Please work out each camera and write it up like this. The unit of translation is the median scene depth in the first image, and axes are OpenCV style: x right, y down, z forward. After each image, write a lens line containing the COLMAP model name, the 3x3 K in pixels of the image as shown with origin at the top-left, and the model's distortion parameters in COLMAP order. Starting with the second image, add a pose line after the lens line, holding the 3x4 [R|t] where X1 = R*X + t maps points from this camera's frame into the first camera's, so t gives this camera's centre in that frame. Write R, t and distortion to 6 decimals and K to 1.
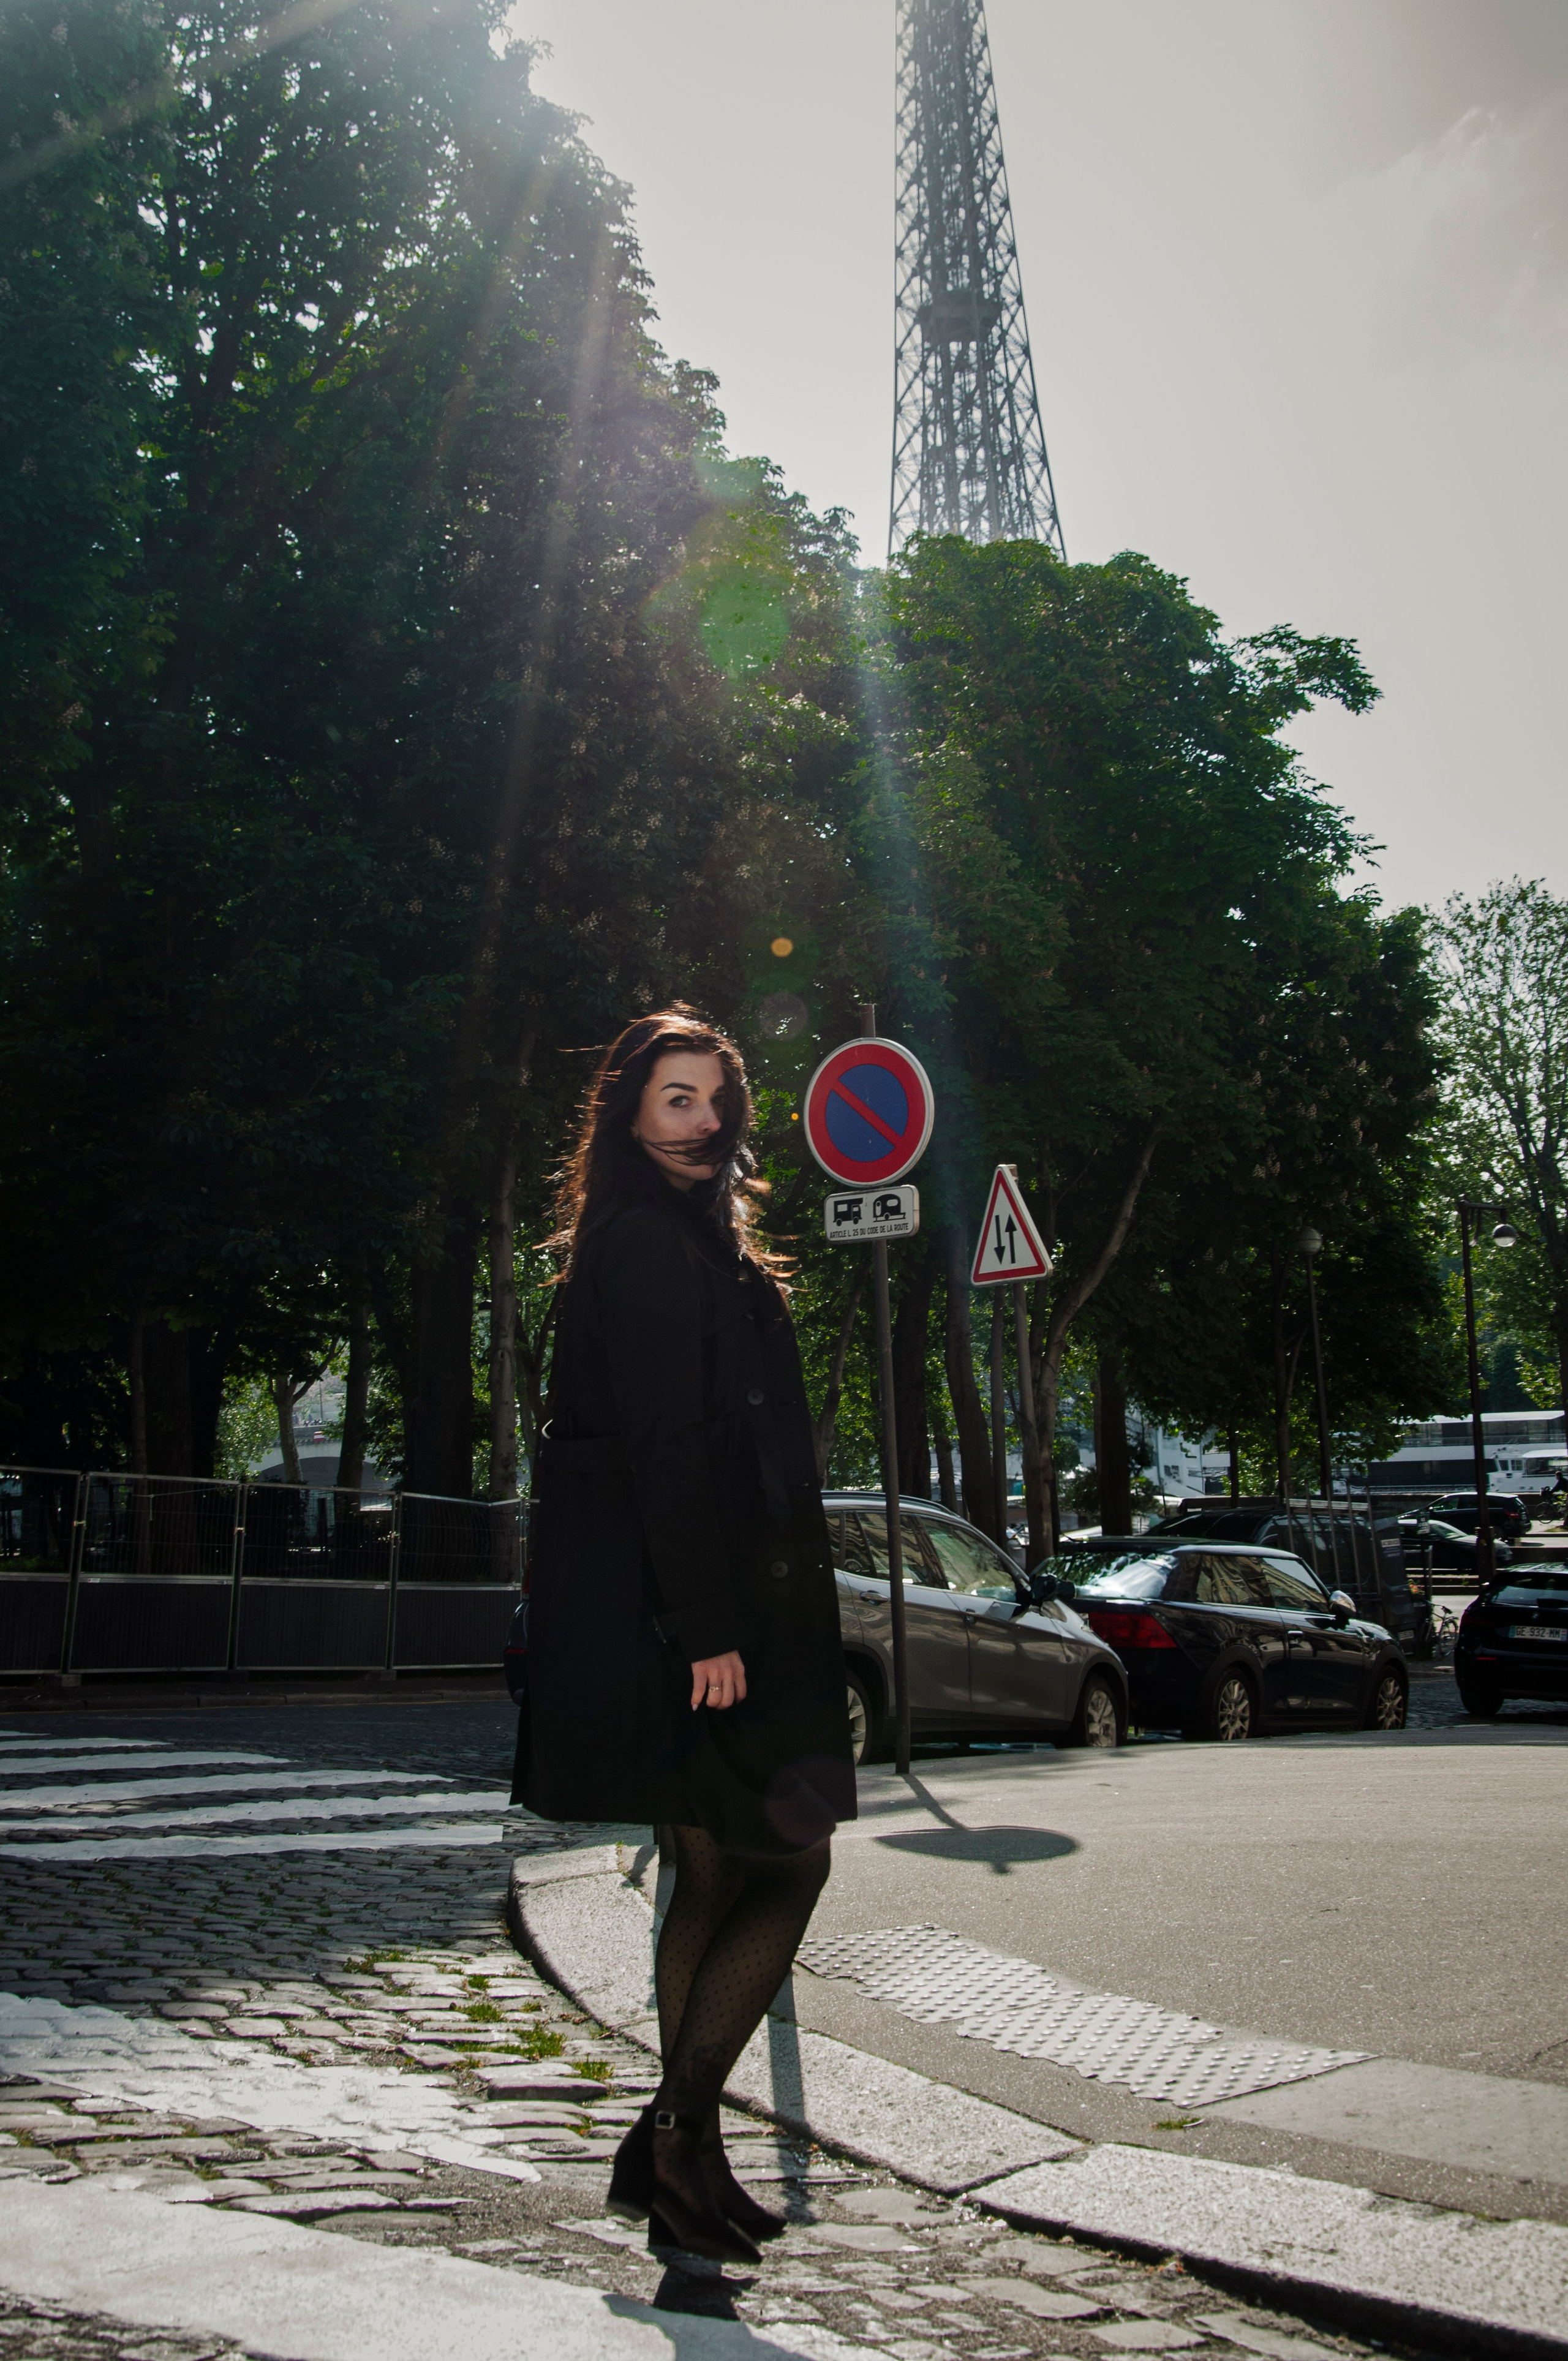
lens RADIAL K [[2972.6, 0, 784.0], [0, 2972.6, 1180.5], [0, 0, 1]] dist [-0.025695, 0.712531]
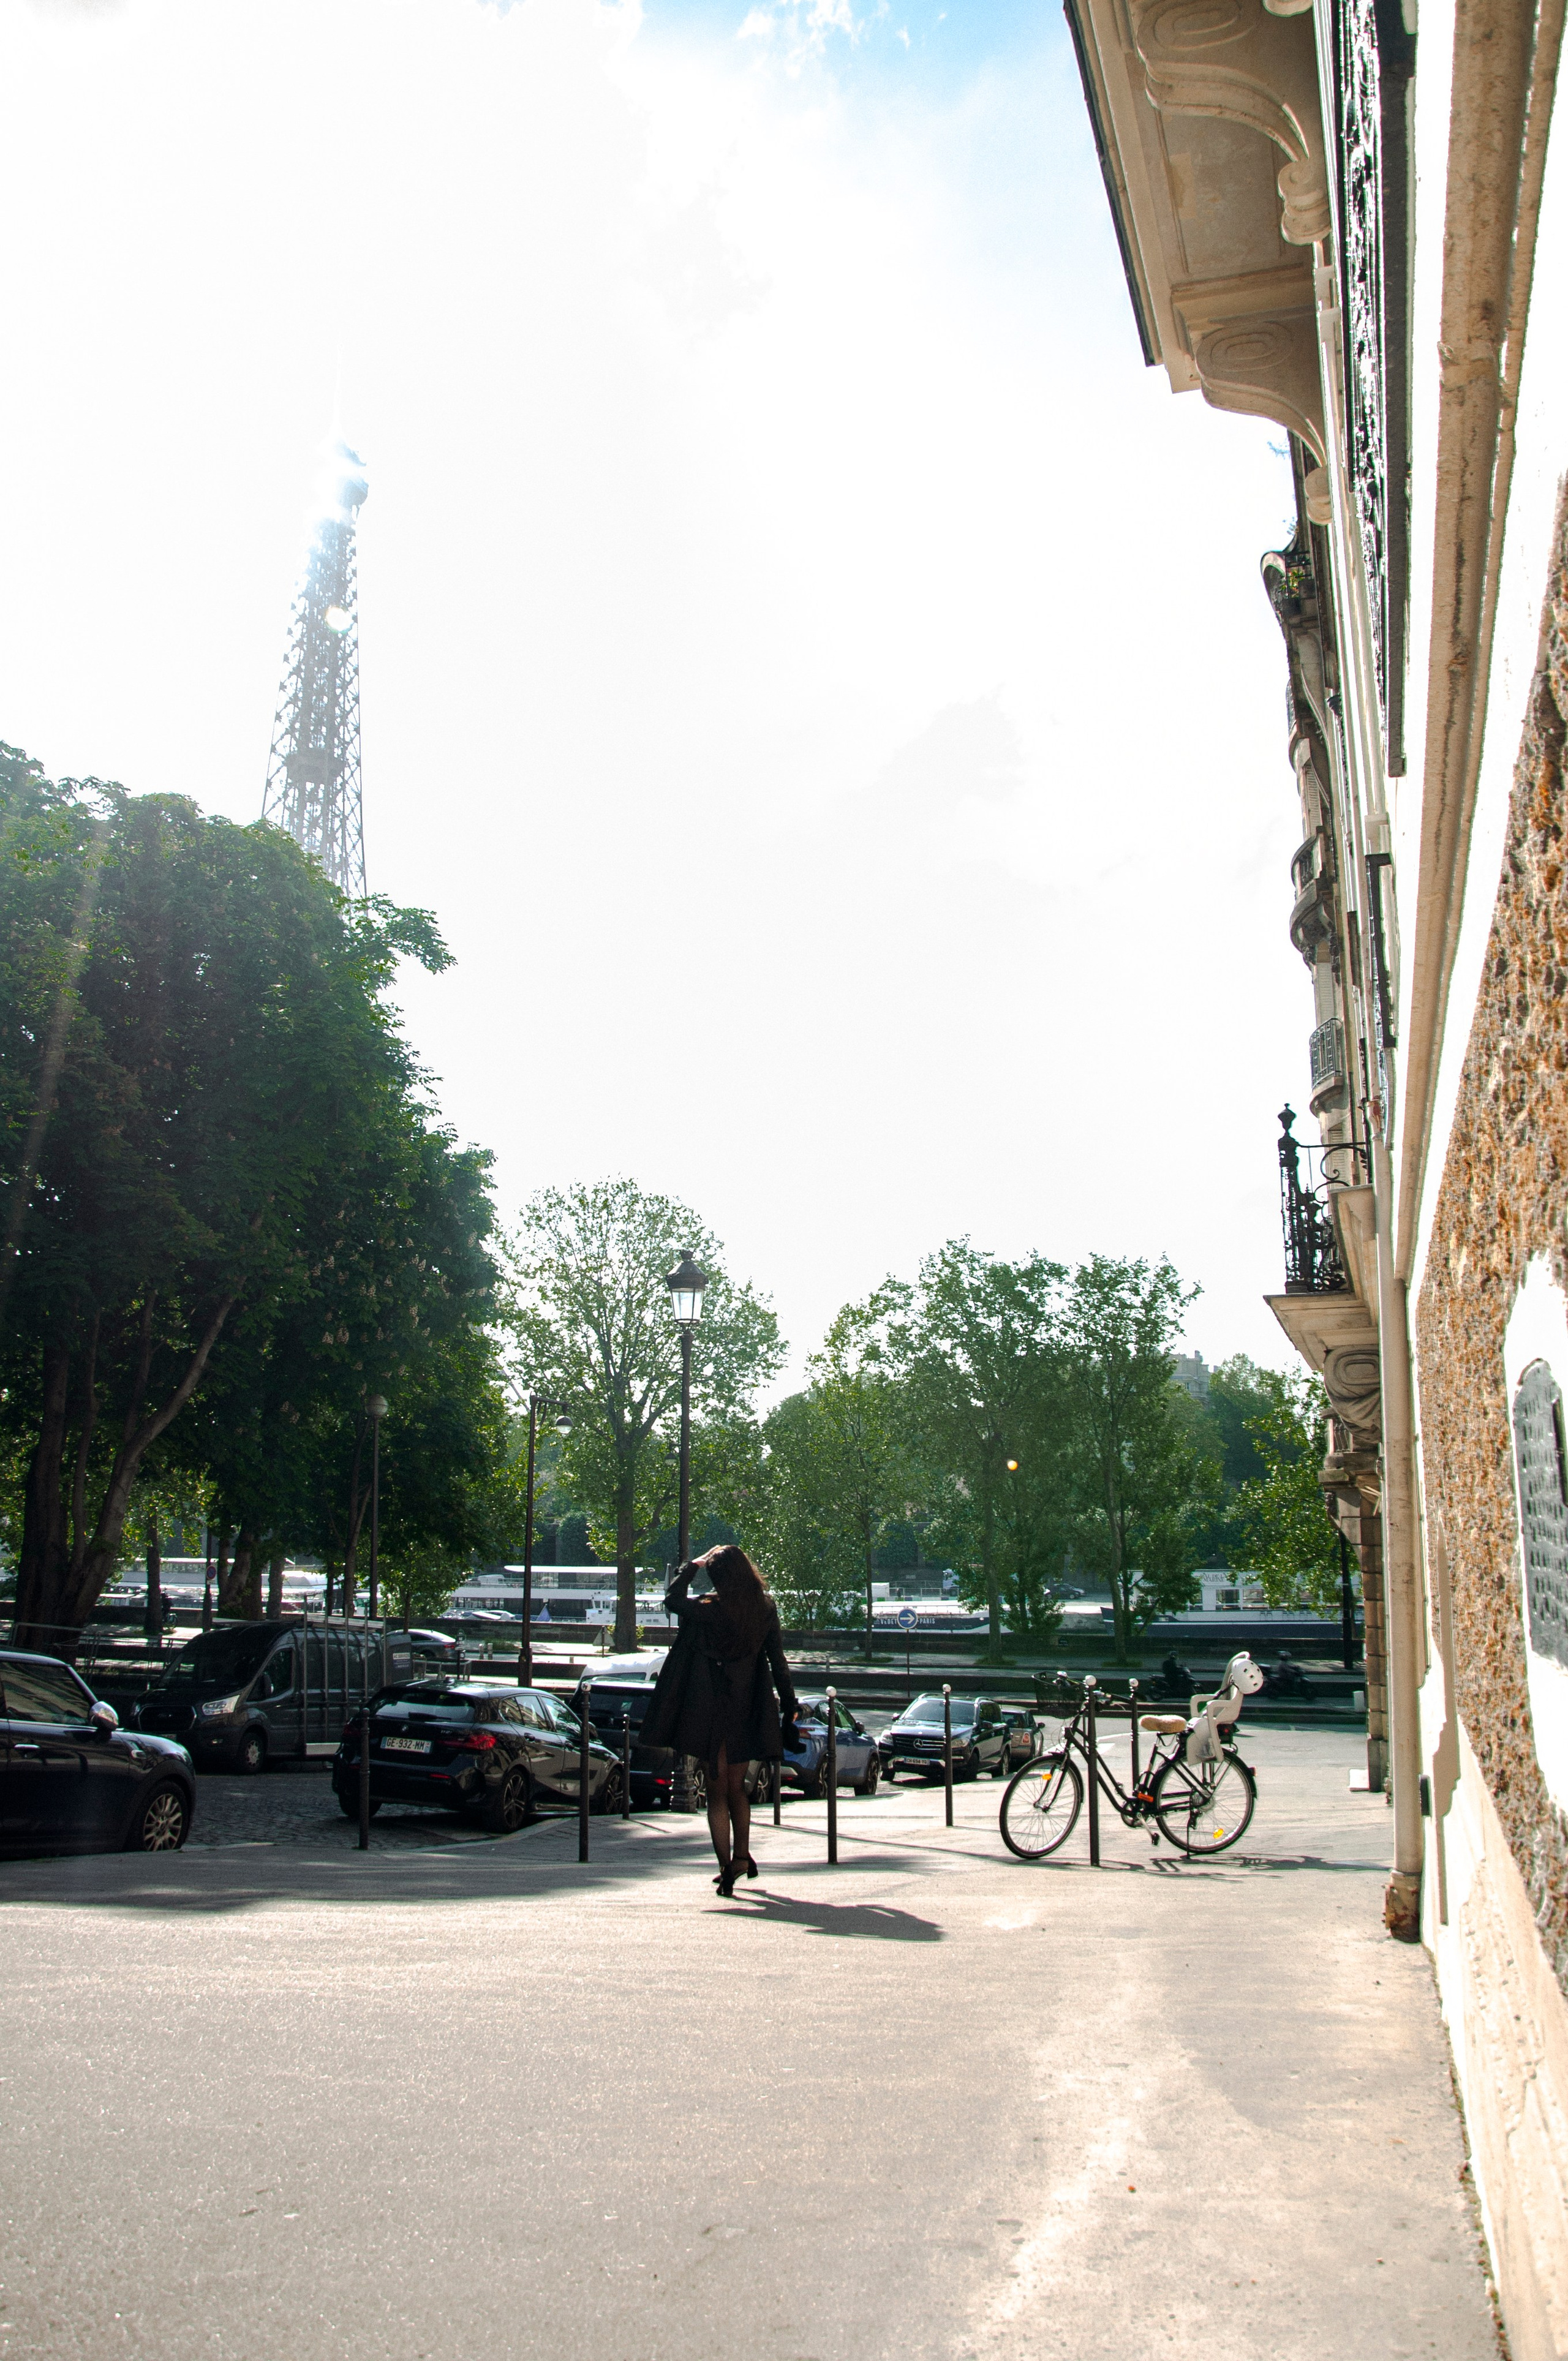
lens RADIAL K [[1917.1, 0, 784.0], [0, 1917.1, 1180.5], [0, 0, 1]] dist [-0.000834, 0.000800]
pose [[0.954087, 0.123010, 0.273106, 0.113004], [-0.089744, 0.987290, -0.131167, 0.018116], [-0.285770, 0.100635, 0.953000, 0.187864]]
